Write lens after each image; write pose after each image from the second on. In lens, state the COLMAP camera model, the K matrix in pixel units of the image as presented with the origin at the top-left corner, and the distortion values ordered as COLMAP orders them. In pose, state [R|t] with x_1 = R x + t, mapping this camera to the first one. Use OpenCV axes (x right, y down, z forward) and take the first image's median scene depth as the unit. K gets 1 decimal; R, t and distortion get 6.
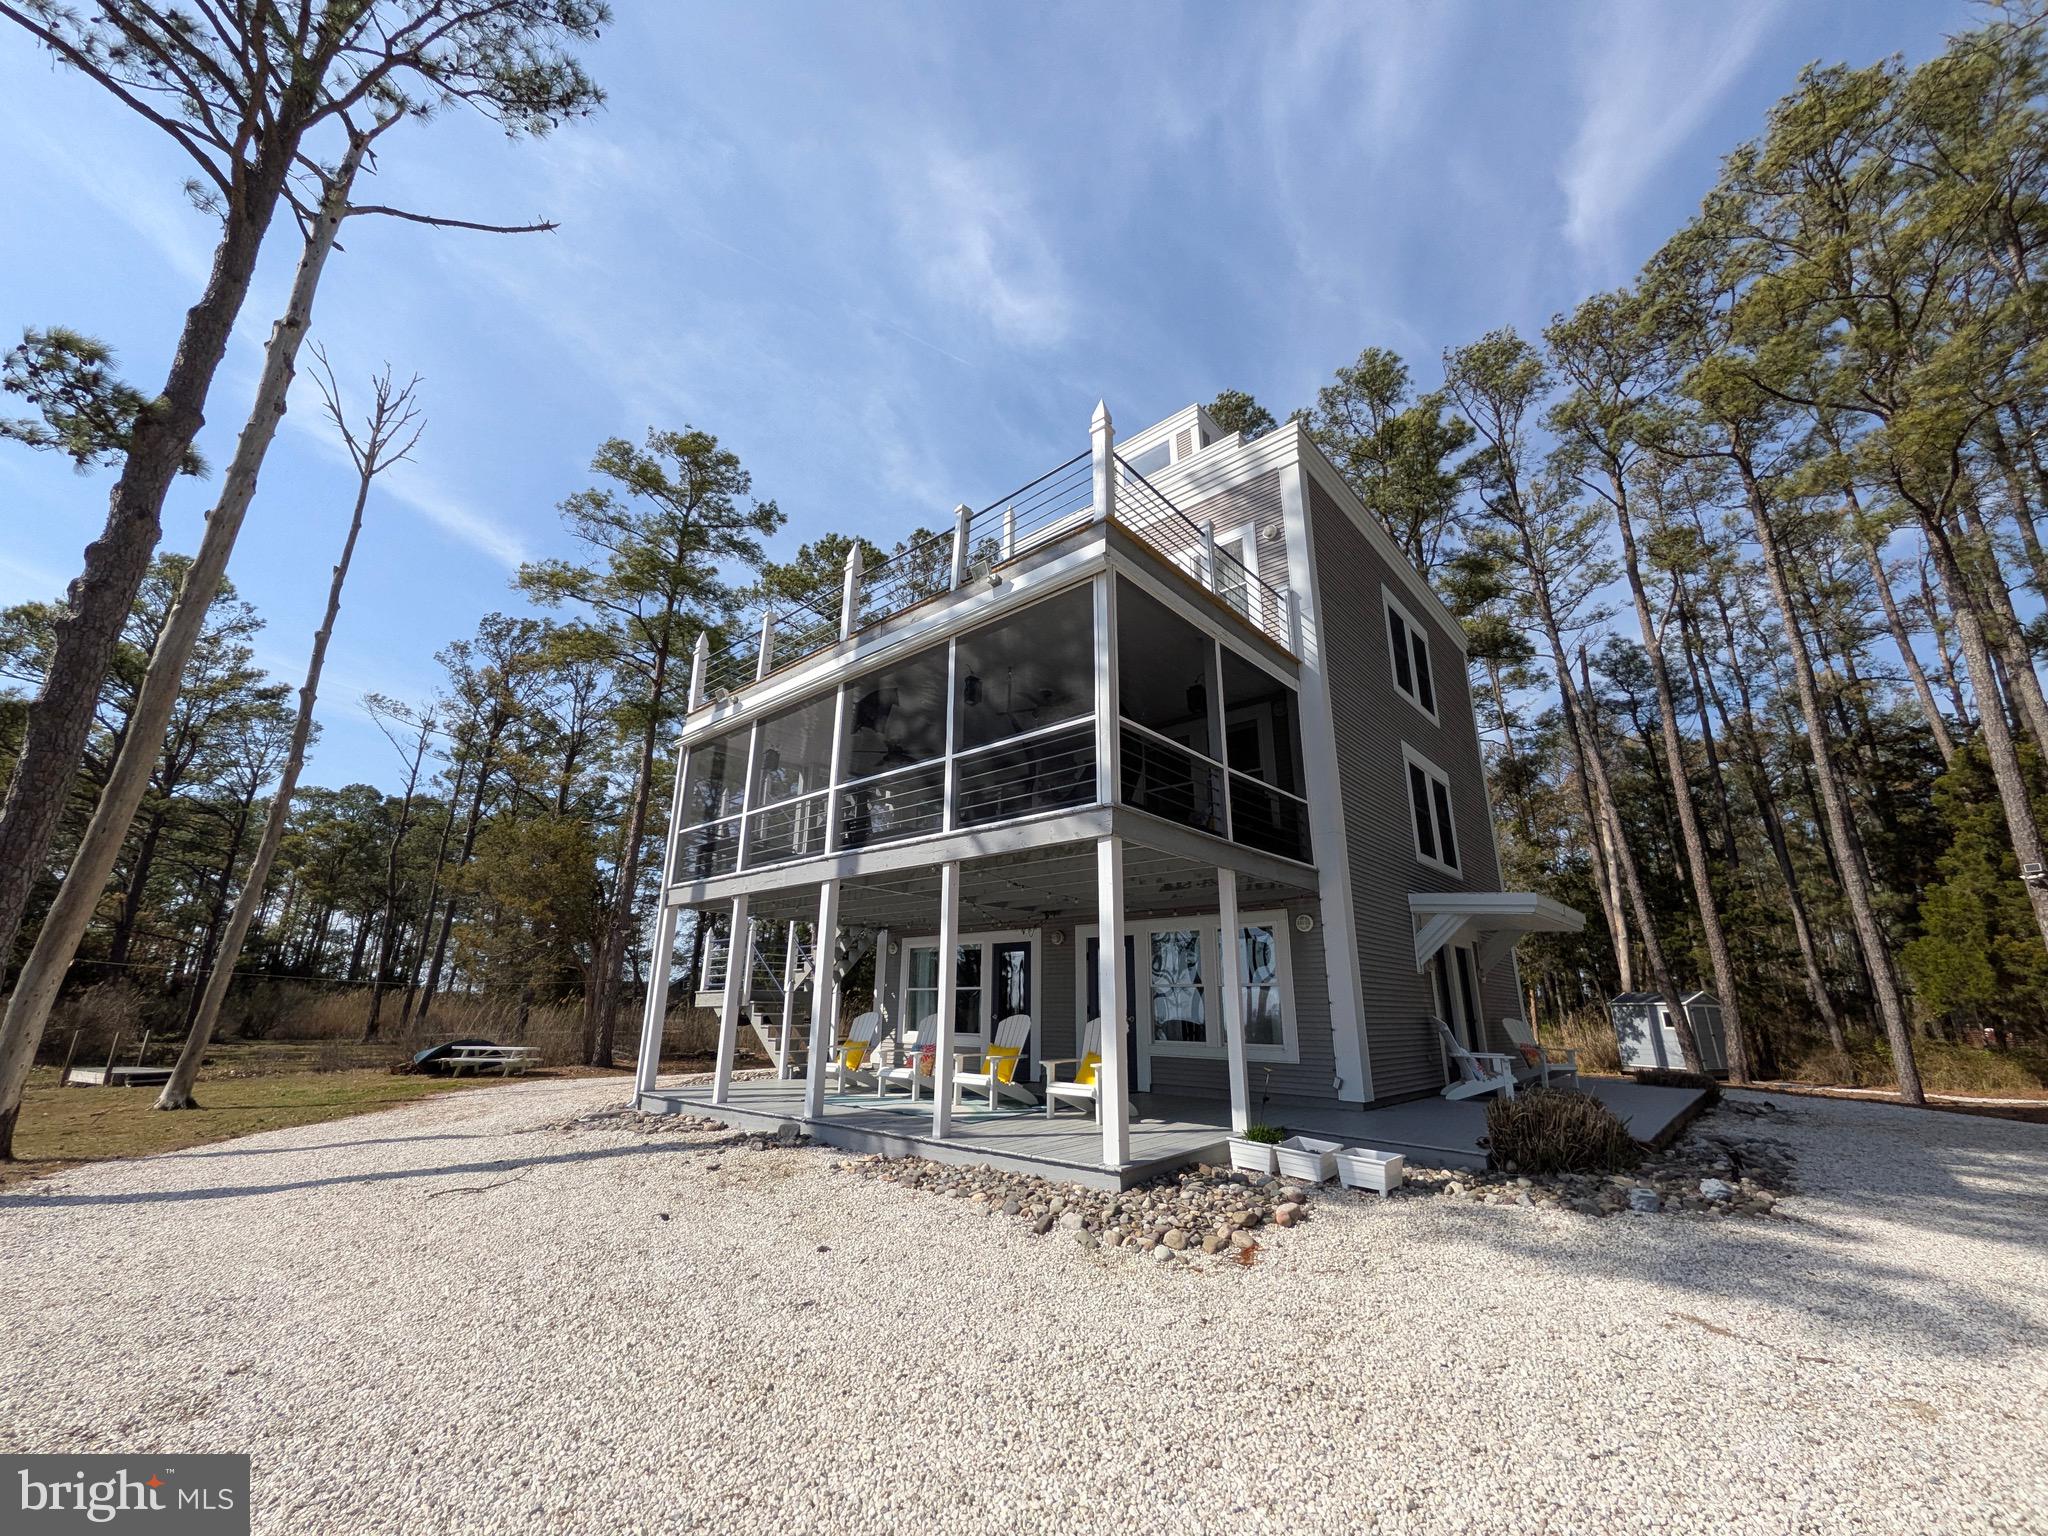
lens RADIAL K [[800.6, 0, 1026.4], [0, 800.6, 767.1], [0, 0, 1]] dist [0.018196, -0.005382]
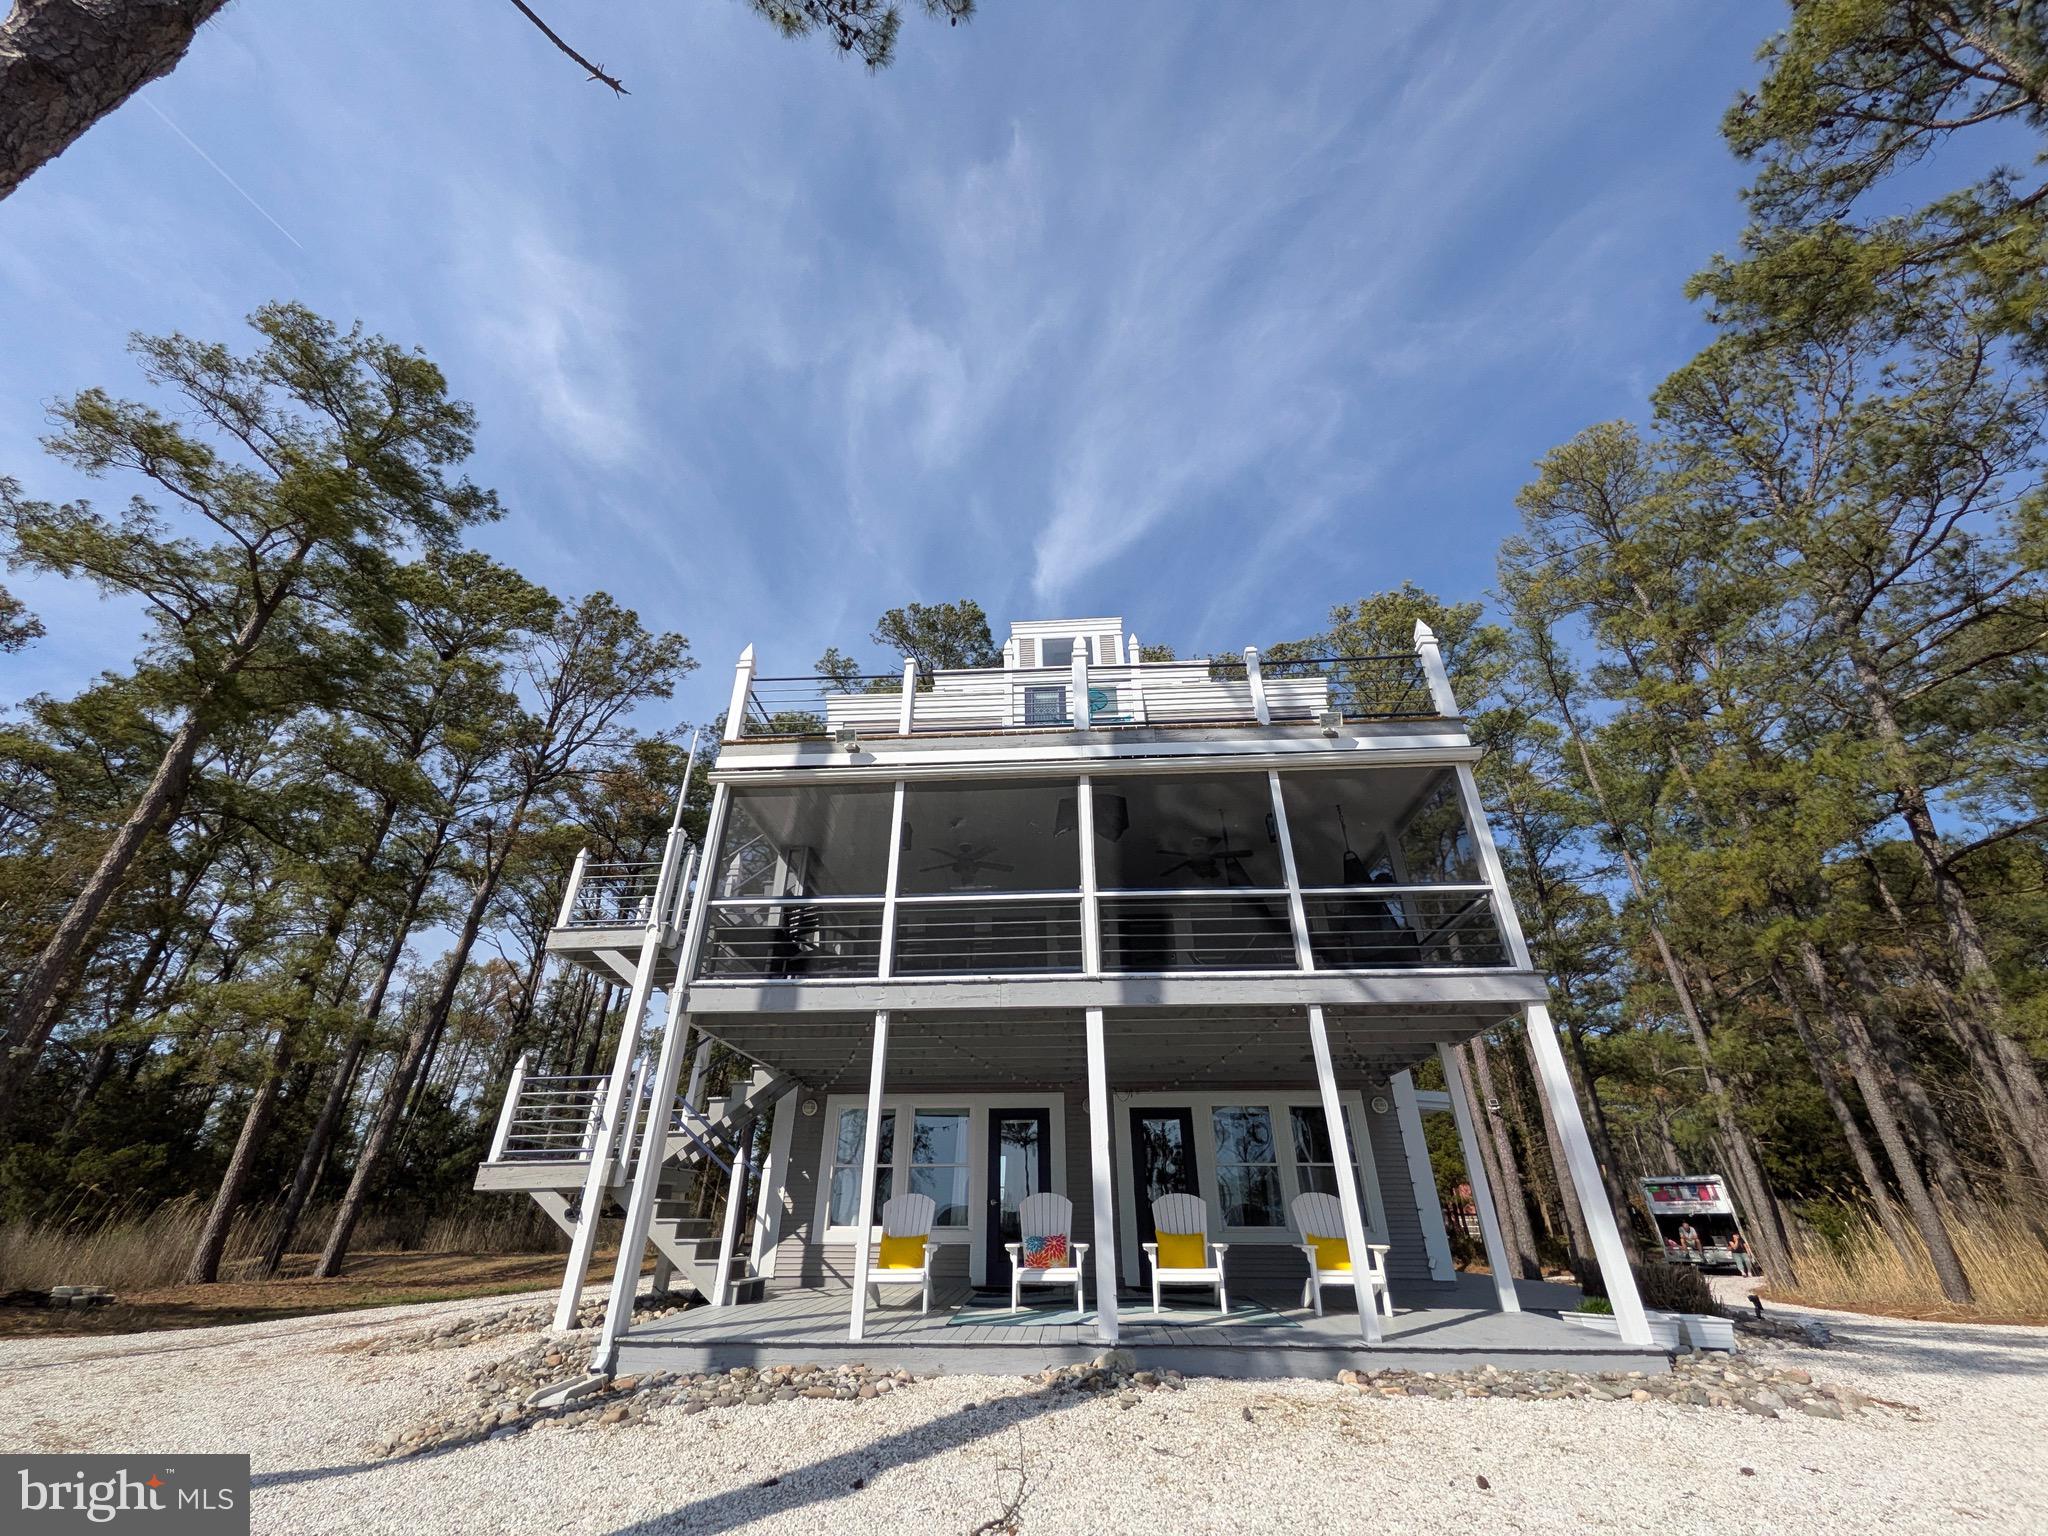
lens RADIAL K [[800.6, 0, 1022.5], [0, 800.6, 773.9], [0, 0, 1]] dist [0.018196, -0.005382]
pose [[0.789893, 0.291453, 0.539559, -0.787520], [-0.169529, 0.949335, -0.264617, 0.140892], [-0.589346, 0.117548, 0.799283, 0.360890]]
